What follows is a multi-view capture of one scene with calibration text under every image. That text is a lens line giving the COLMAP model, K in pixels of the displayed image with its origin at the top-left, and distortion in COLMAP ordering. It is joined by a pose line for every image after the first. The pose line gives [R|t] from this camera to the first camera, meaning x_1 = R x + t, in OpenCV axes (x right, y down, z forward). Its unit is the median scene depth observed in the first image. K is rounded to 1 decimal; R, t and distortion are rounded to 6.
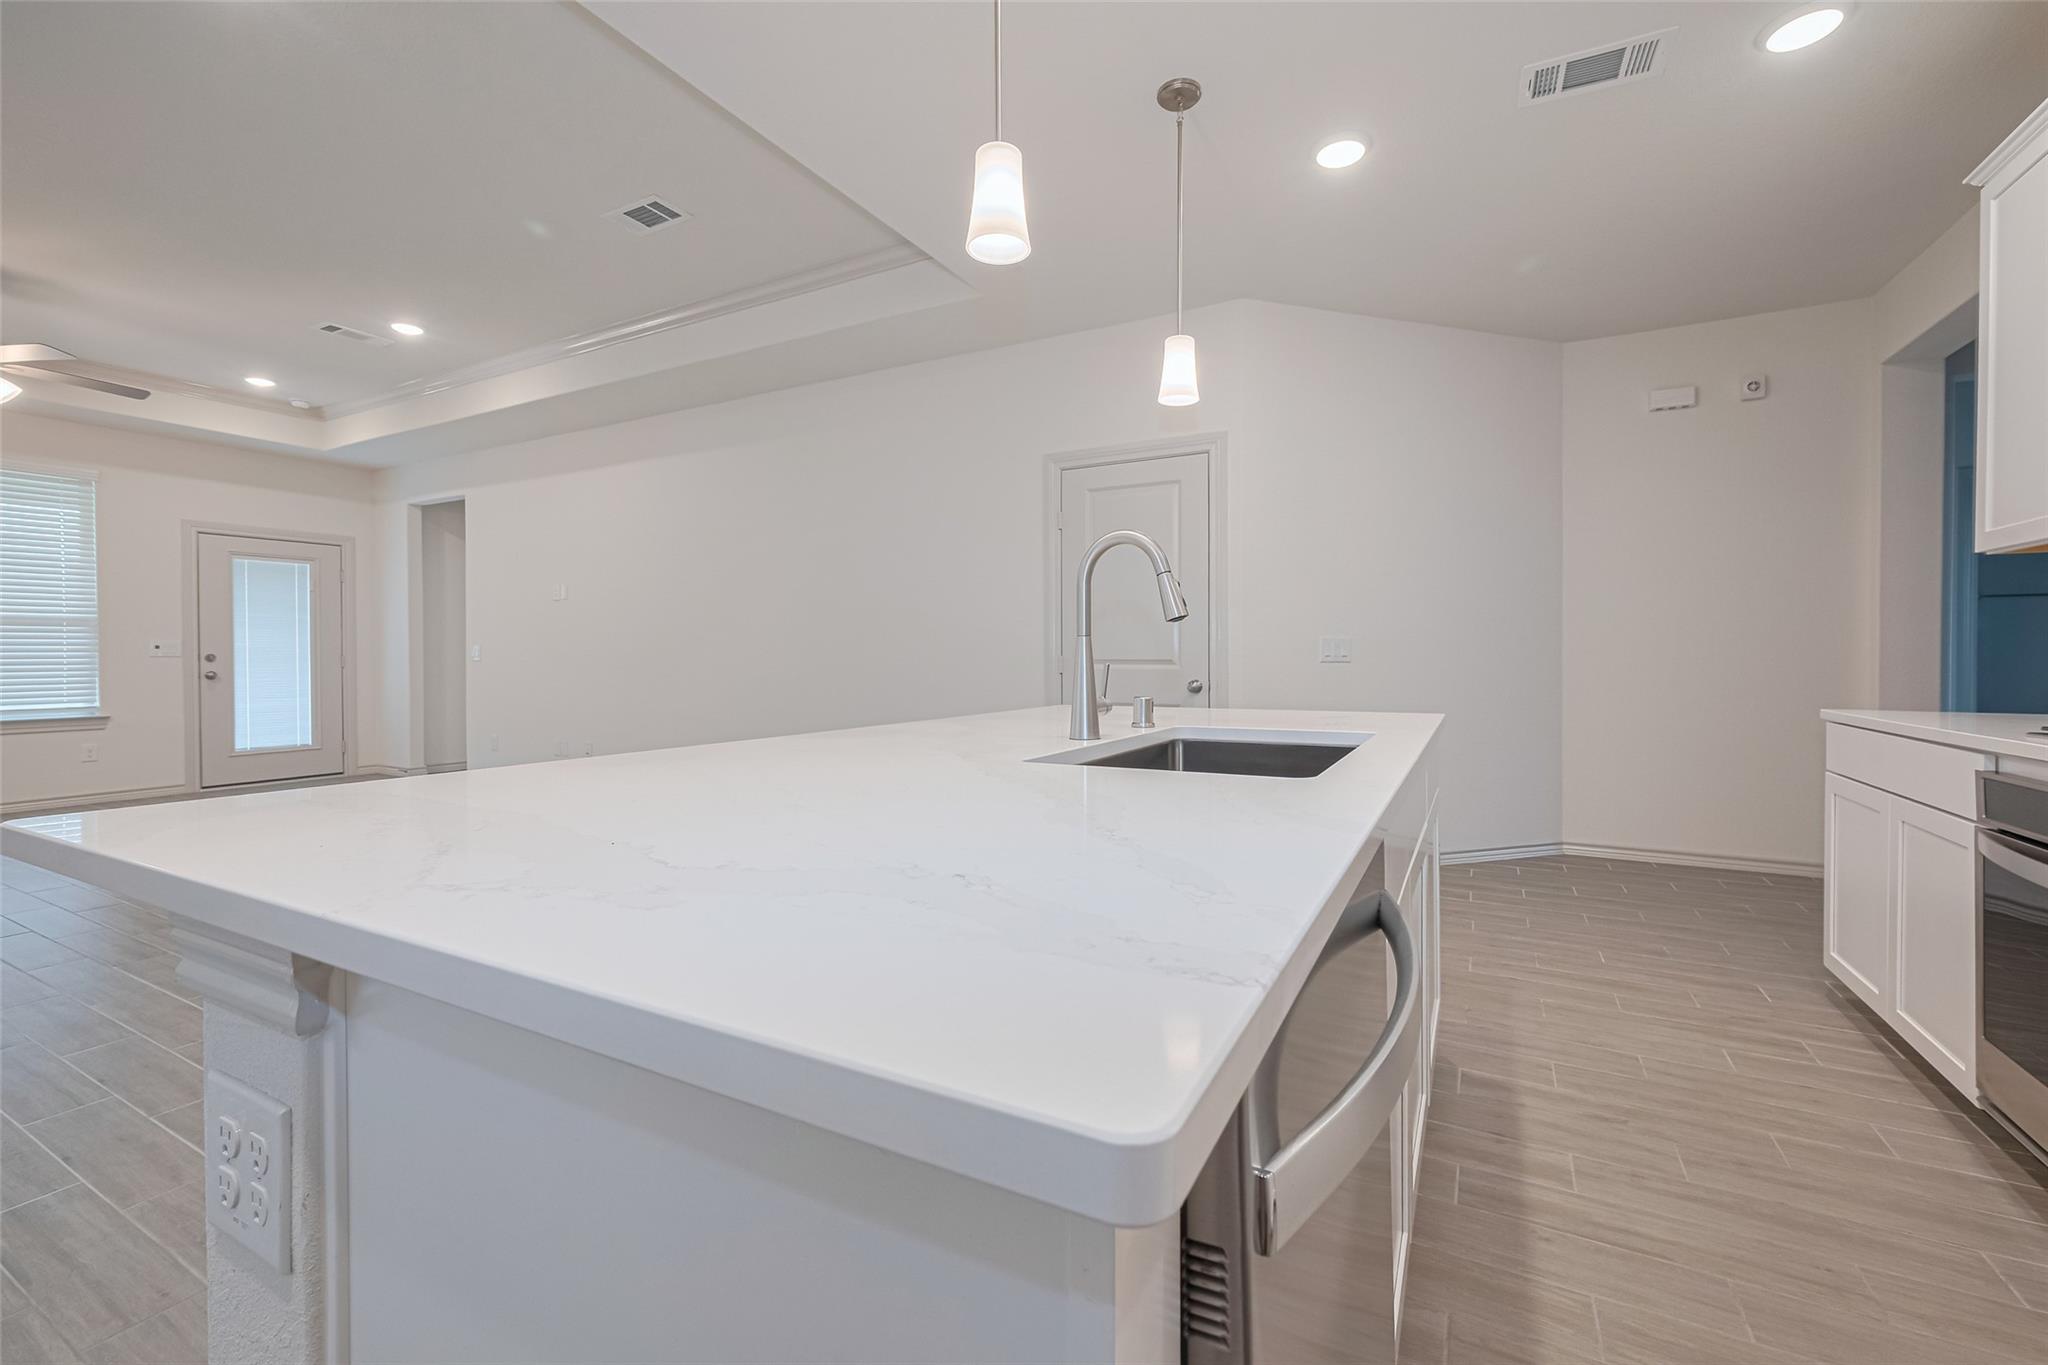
lens RADIAL K [[845.4, 0, 1021.2], [0, 845.4, 666.4], [0, 0, 1]] dist [0.000695, 0.000146]
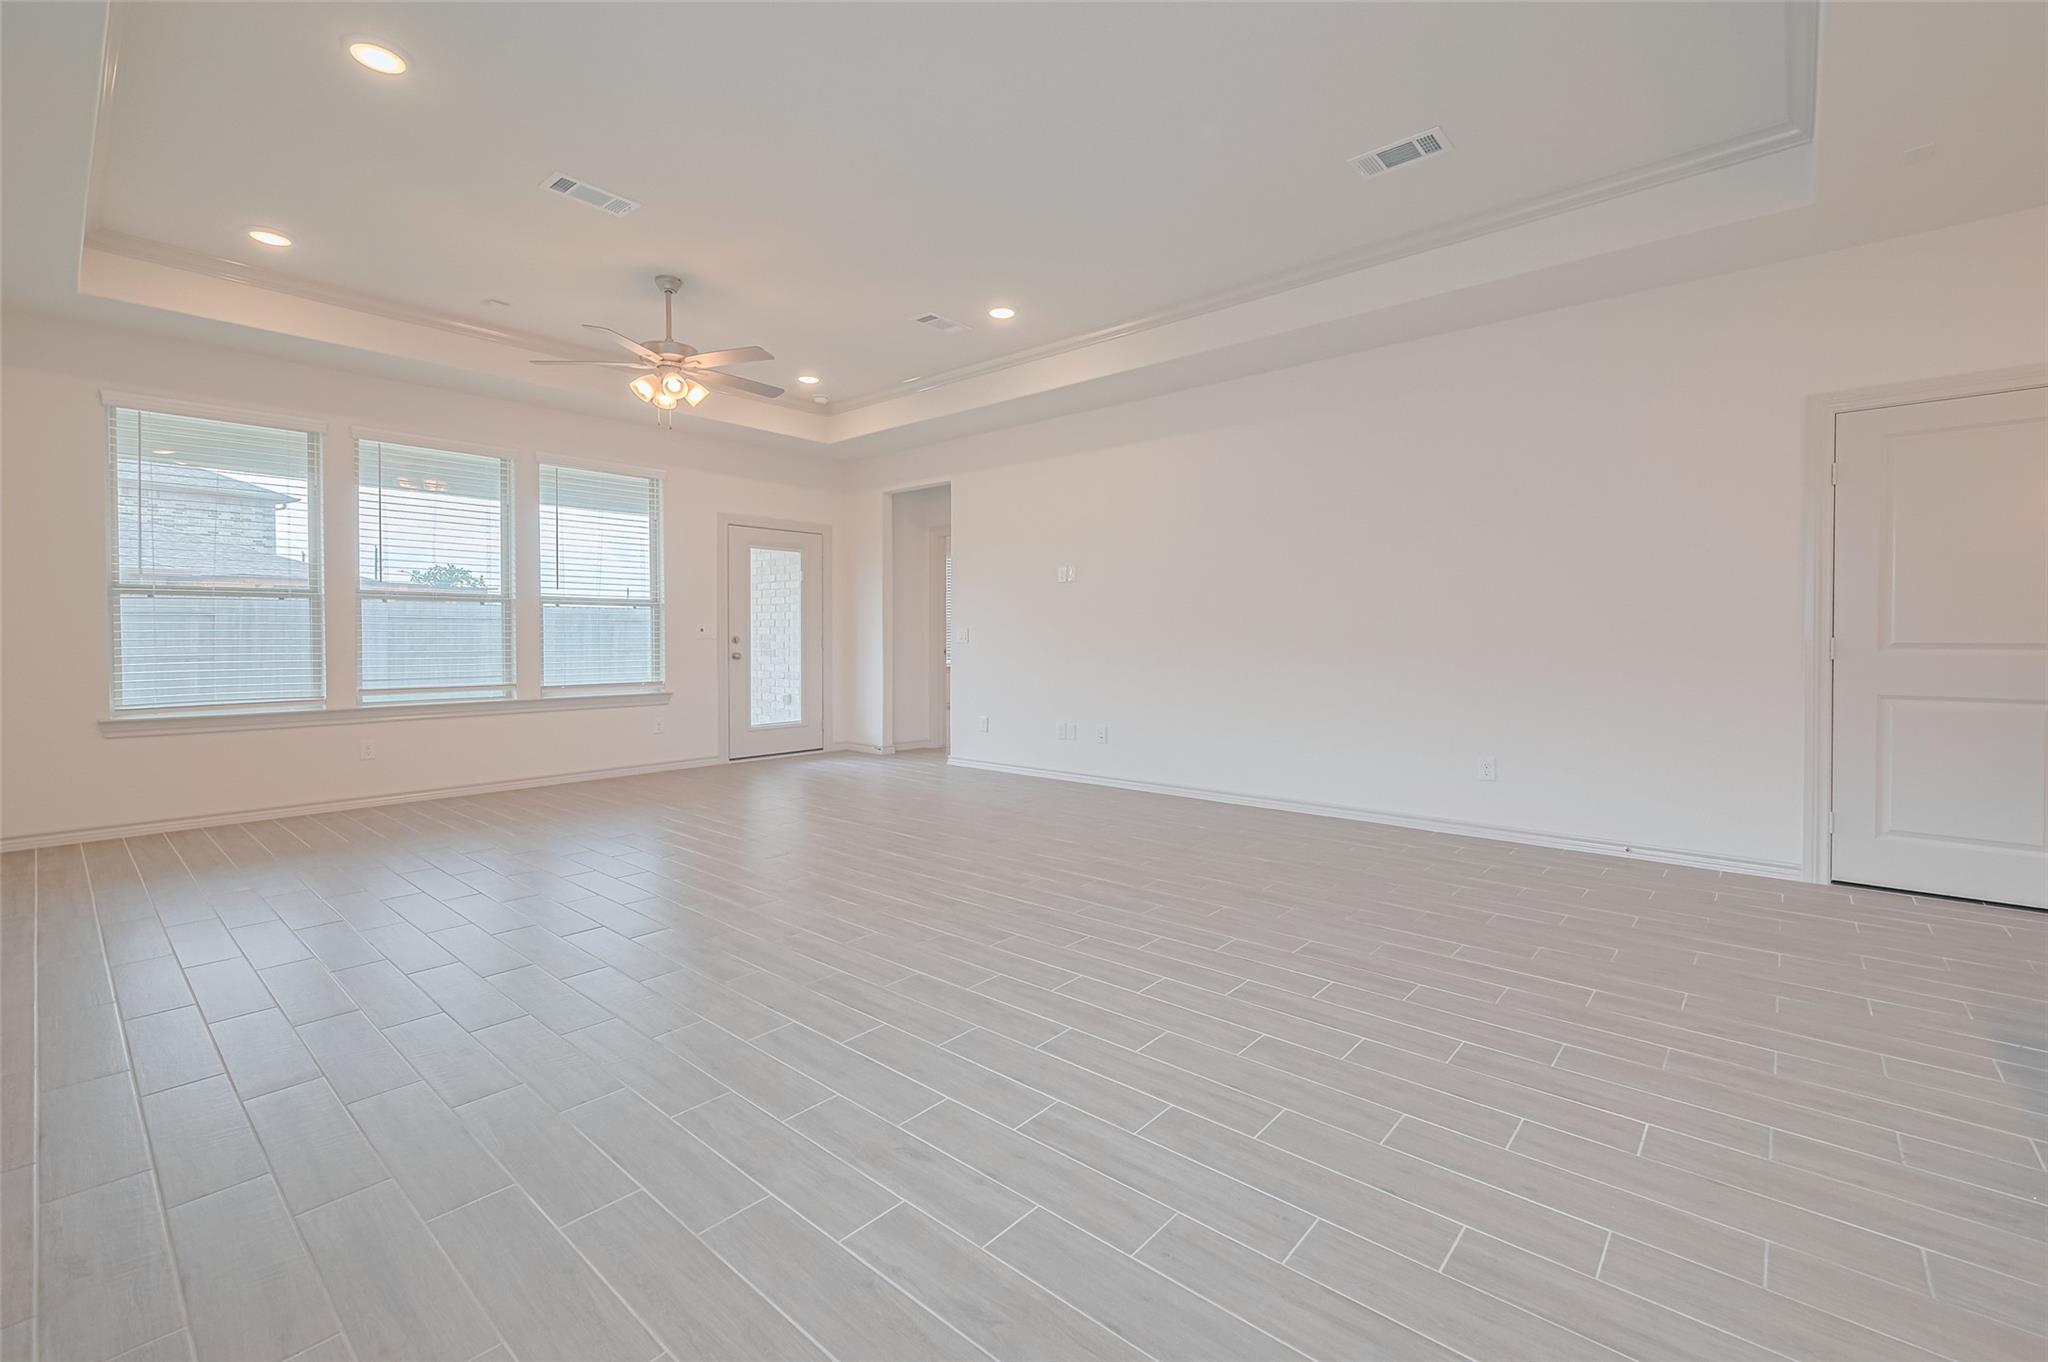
lens RADIAL K [[859.4, 0, 1042.4], [0, 859.4, 637.6], [0, 0, 1]] dist [0.000459, 0.000221]
pose [[0.976740, 0.000714, -0.214427, -0.339541], [-0.003513, 0.999914, -0.012671, -0.000320], [0.214399, 0.013130, 0.976658, 0.013777]]
